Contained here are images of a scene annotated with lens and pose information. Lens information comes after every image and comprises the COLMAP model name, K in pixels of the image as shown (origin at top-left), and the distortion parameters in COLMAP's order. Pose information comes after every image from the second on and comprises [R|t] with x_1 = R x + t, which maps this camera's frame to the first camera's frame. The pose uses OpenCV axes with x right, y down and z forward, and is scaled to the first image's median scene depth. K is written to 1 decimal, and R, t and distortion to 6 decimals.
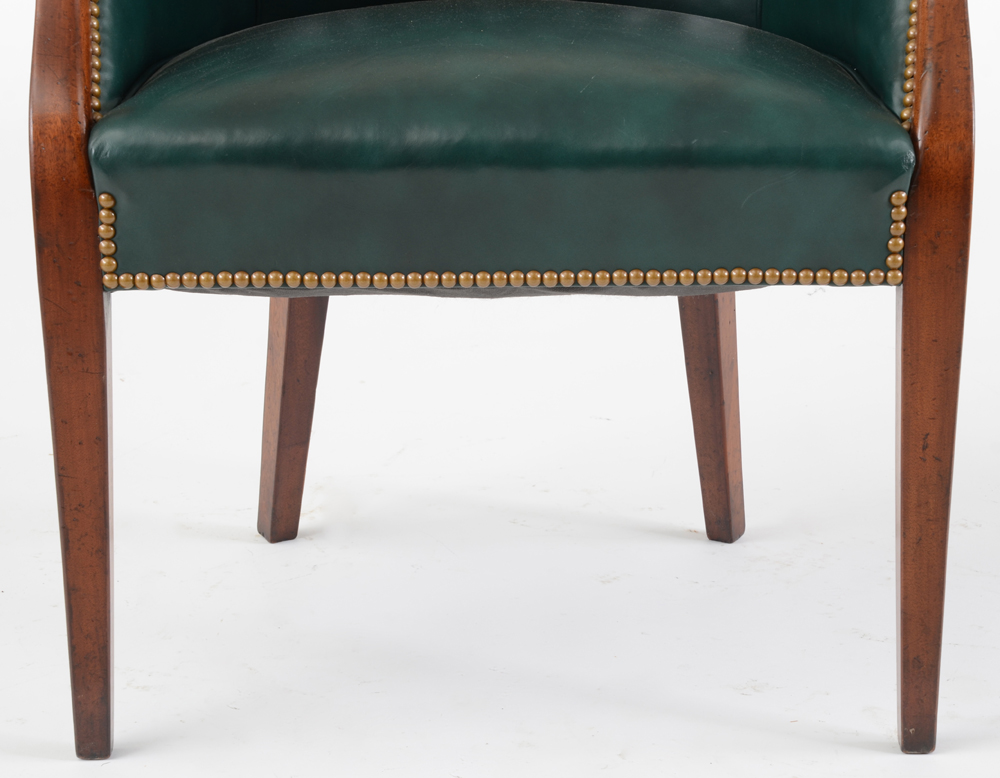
lens RADIAL K [[2833.9, 0, 523.2], [0, 2833.9, 400.8], [0, 0, 1]] dist [0.482660, 0.000000]
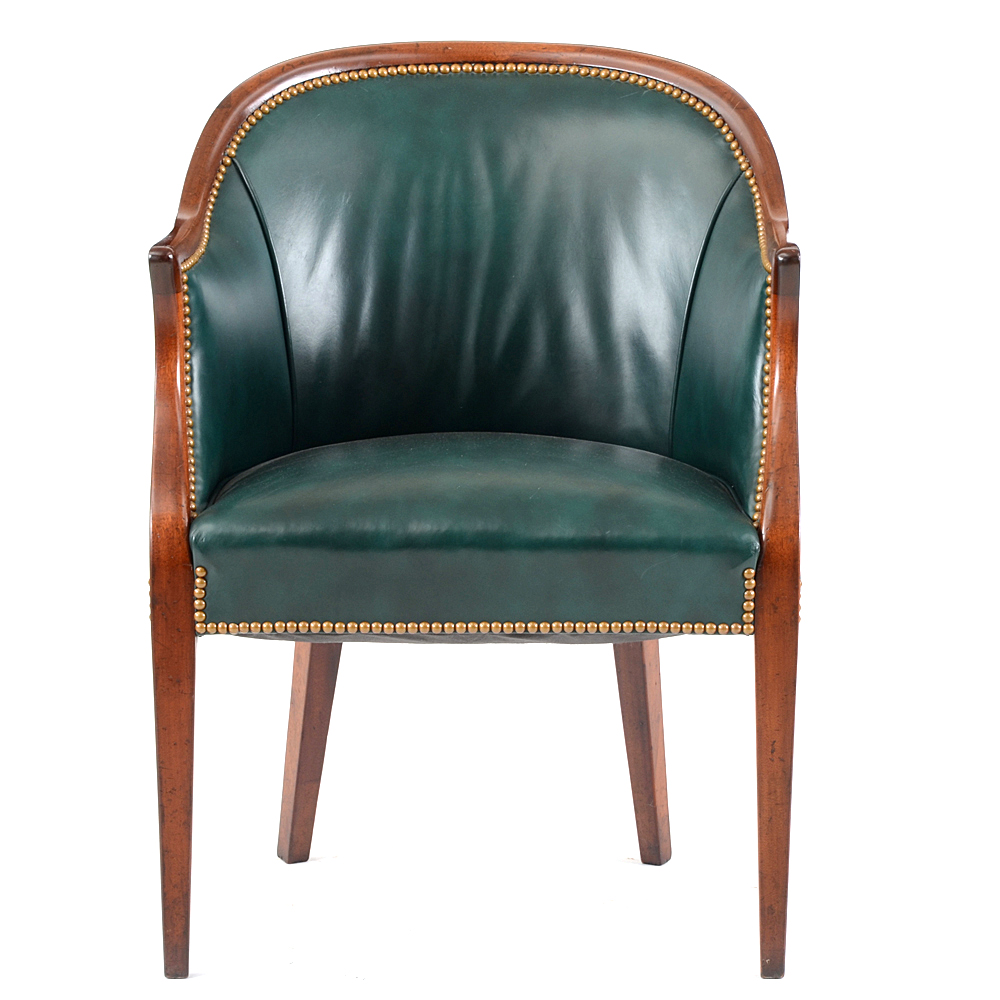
lens RADIAL K [[5250.6, 0, 503.4], [0, 5250.6, 499.7], [0, 0, 1]] dist [0.835995, 0.000000]
pose [[0.999939, 0.006804, -0.008702, 0.029350], [-0.007788, 0.992914, -0.118580, 0.203253], [0.007834, 0.118641, 0.992906, -1.603507]]
